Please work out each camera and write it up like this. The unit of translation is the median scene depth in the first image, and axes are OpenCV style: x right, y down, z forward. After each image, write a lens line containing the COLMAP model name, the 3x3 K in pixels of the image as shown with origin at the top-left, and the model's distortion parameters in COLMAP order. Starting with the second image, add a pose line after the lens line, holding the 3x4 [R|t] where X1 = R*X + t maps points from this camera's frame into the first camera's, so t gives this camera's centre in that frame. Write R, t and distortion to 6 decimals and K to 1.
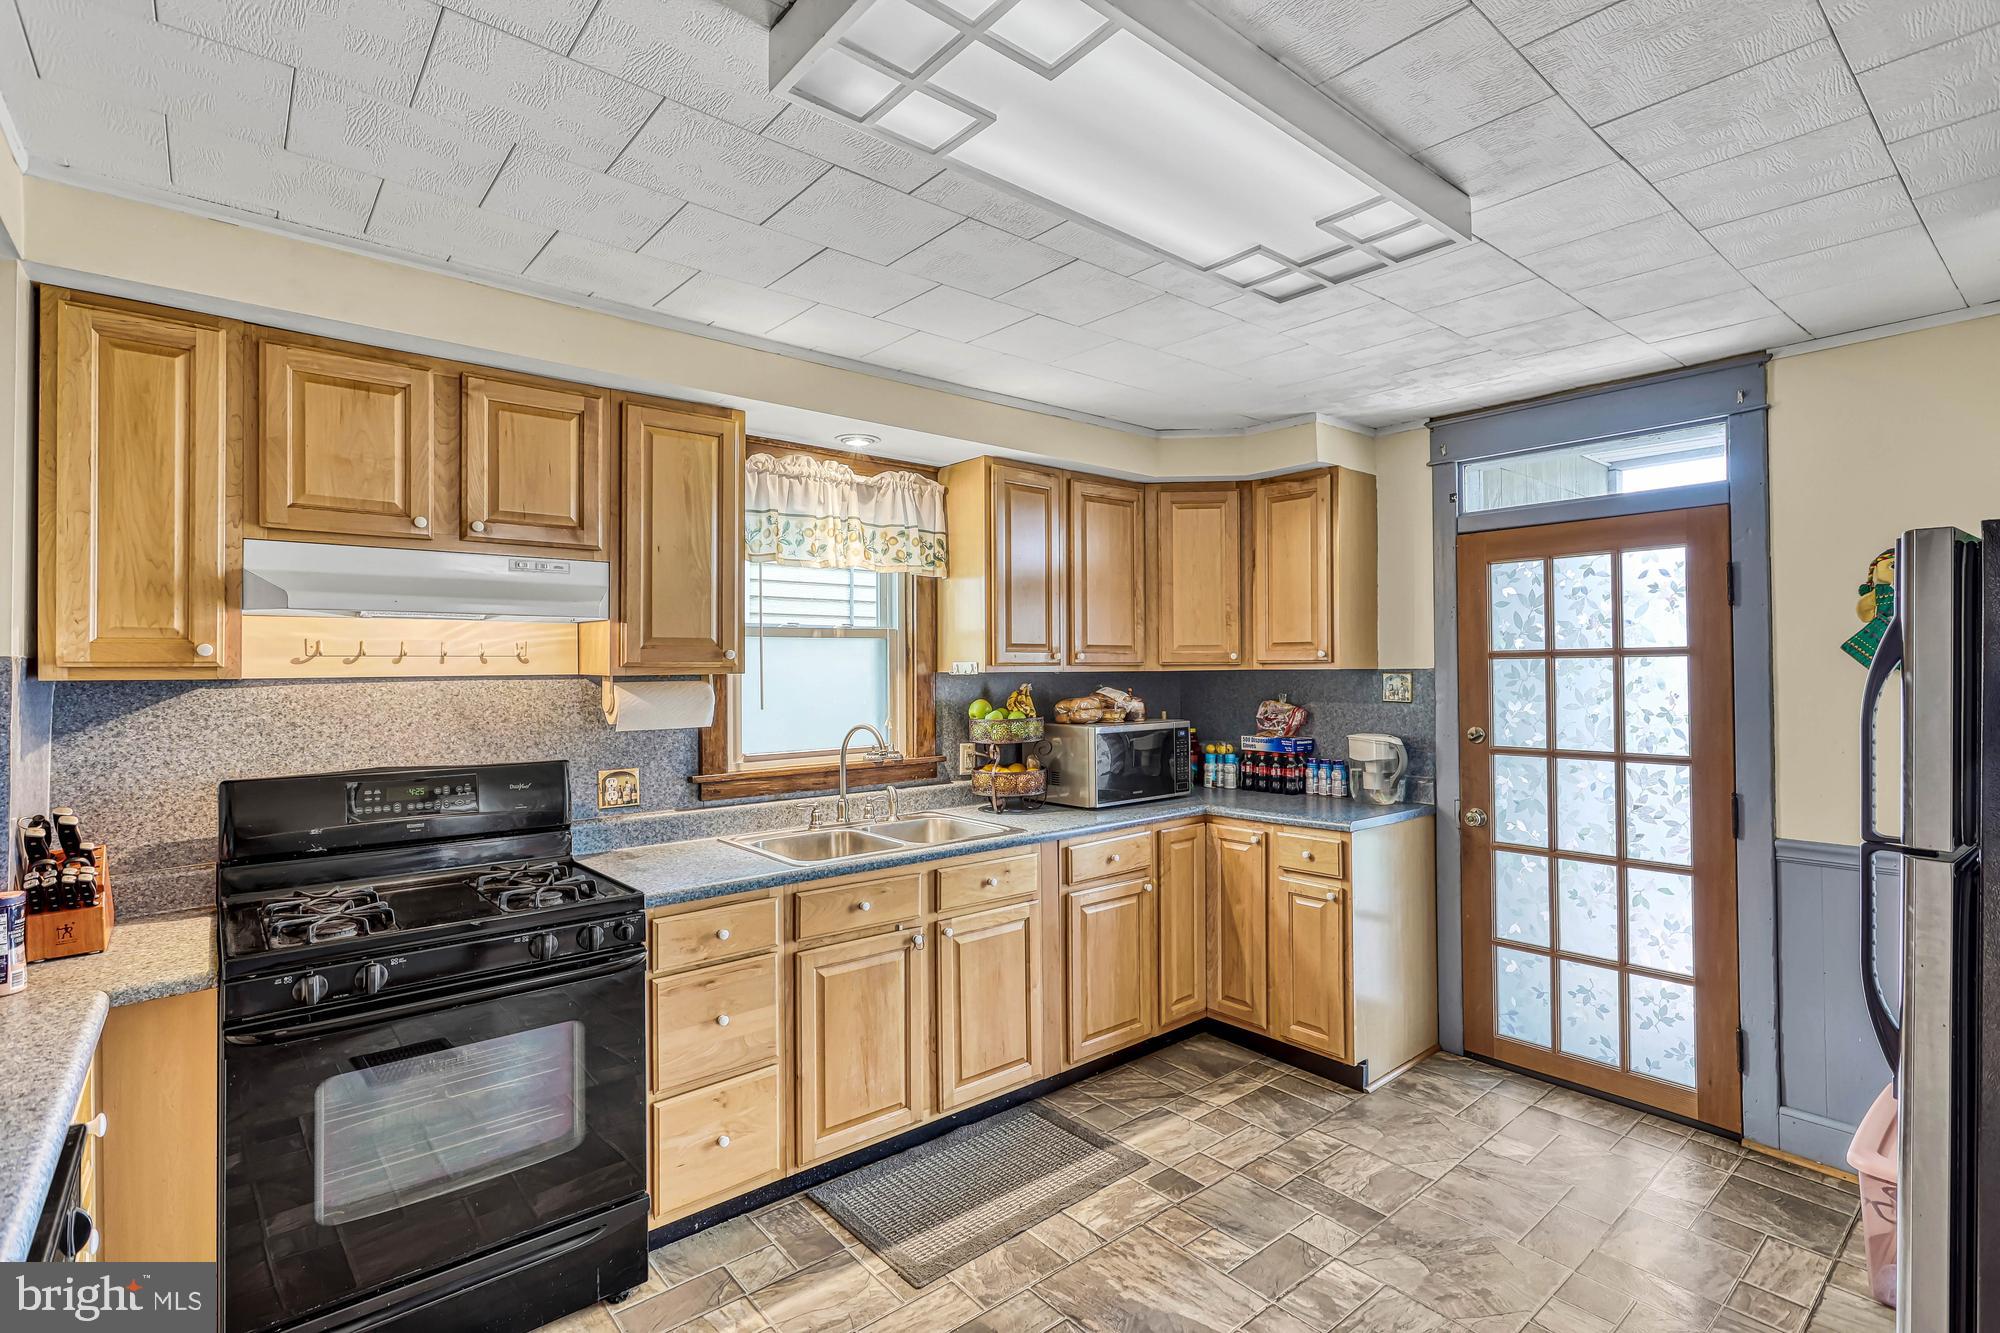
lens RADIAL K [[944.5, 0, 992.0], [0, 944.5, 662.2], [0, 0, 1]] dist [-0.015461, -0.000408]
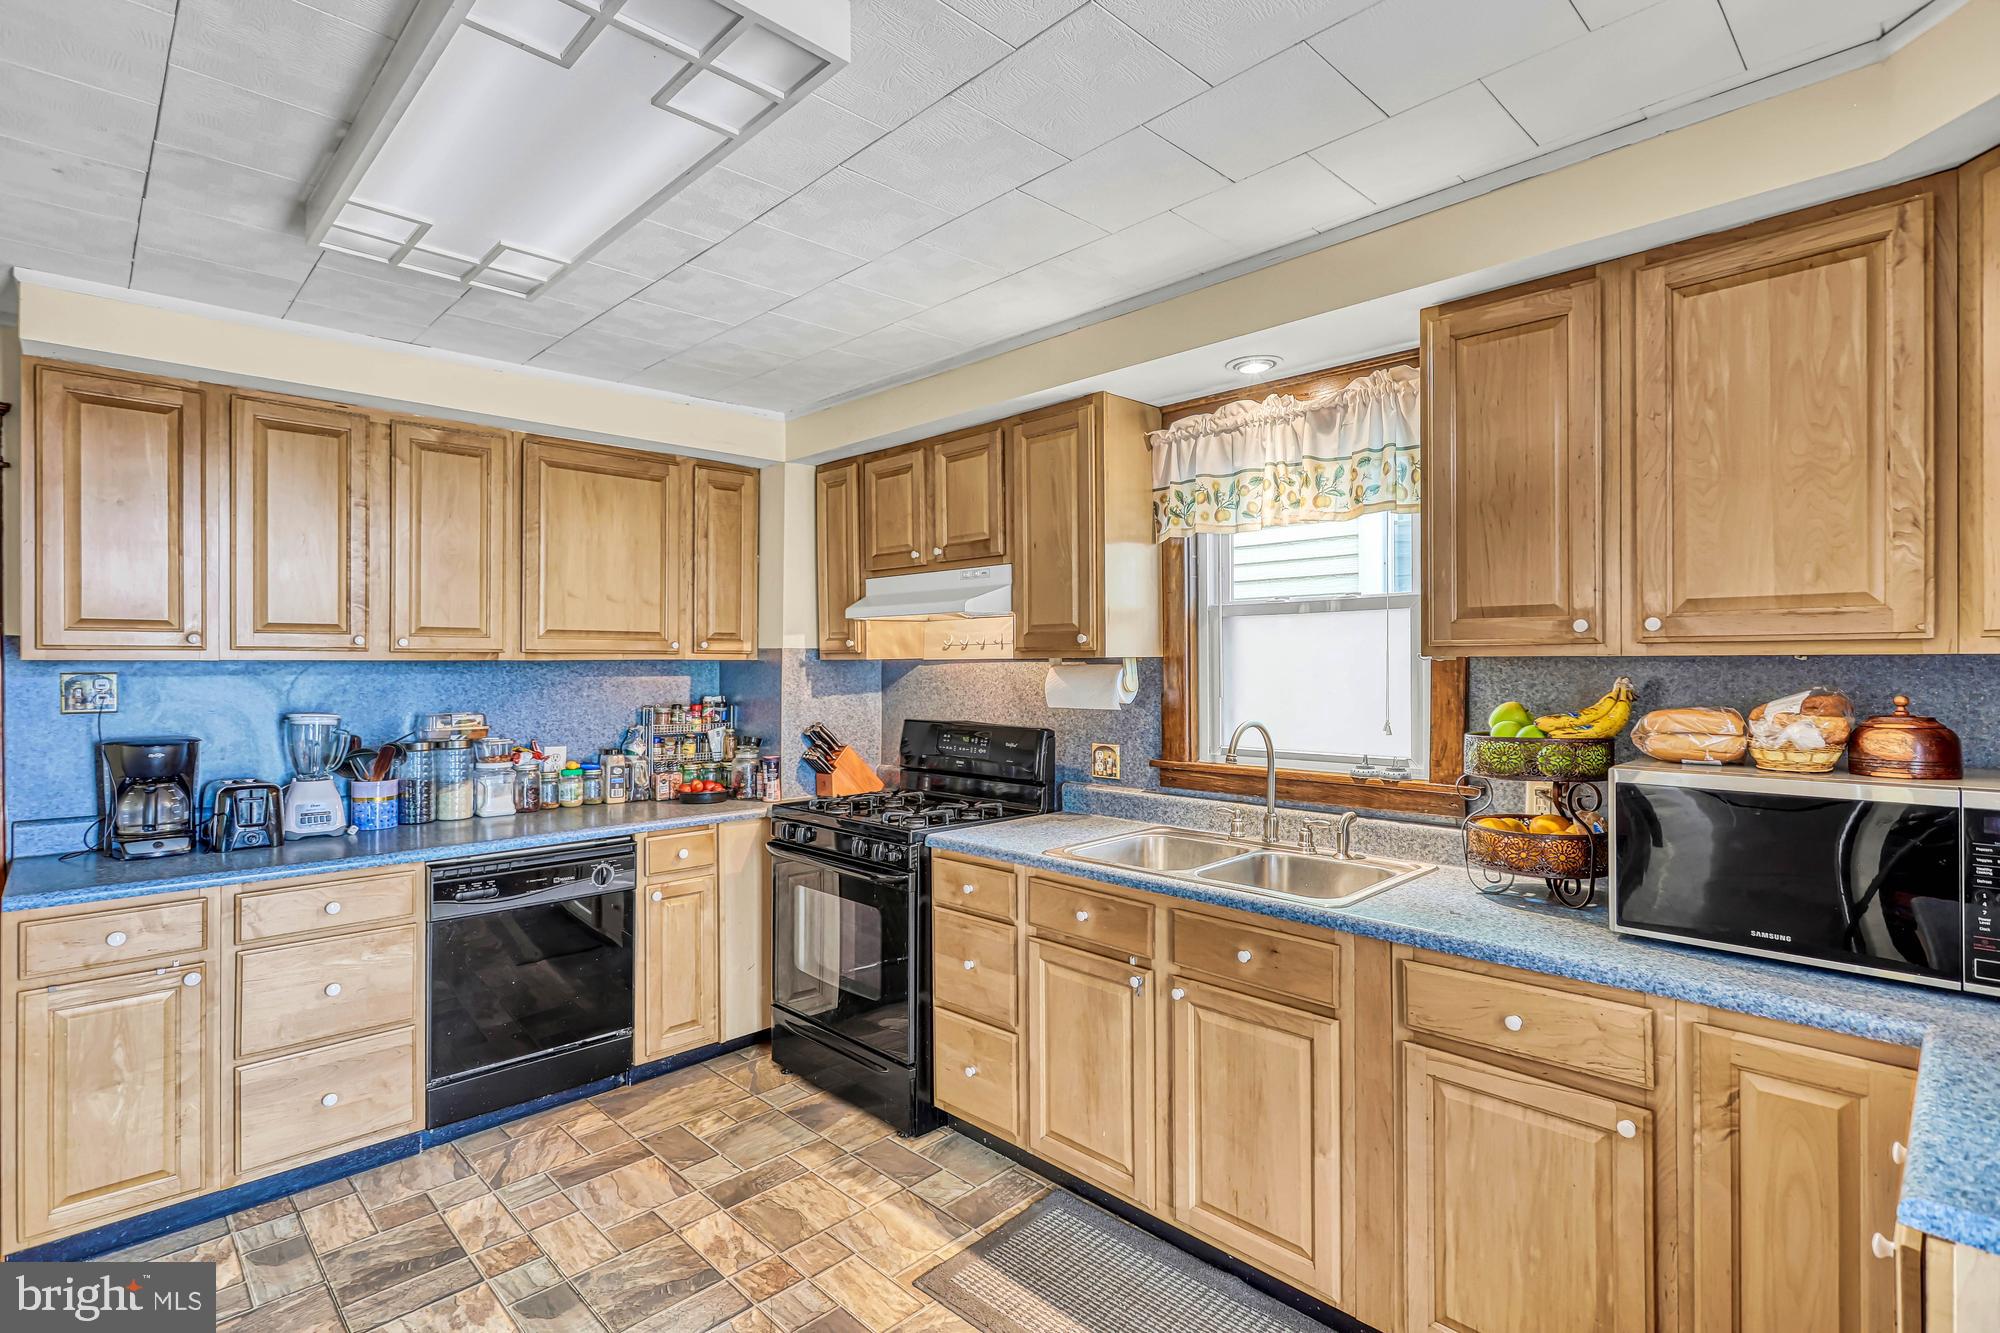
lens RADIAL K [[944.5, 0, 992.0], [0, 944.5, 662.8], [0, 0, 1]] dist [-0.015461, -0.000408]
pose [[0.078093, 0.005377, -0.996932, 0.733319], [0.007927, 0.999950, 0.006014, 0.011578], [0.996915, -0.008373, 0.078046, 0.822345]]
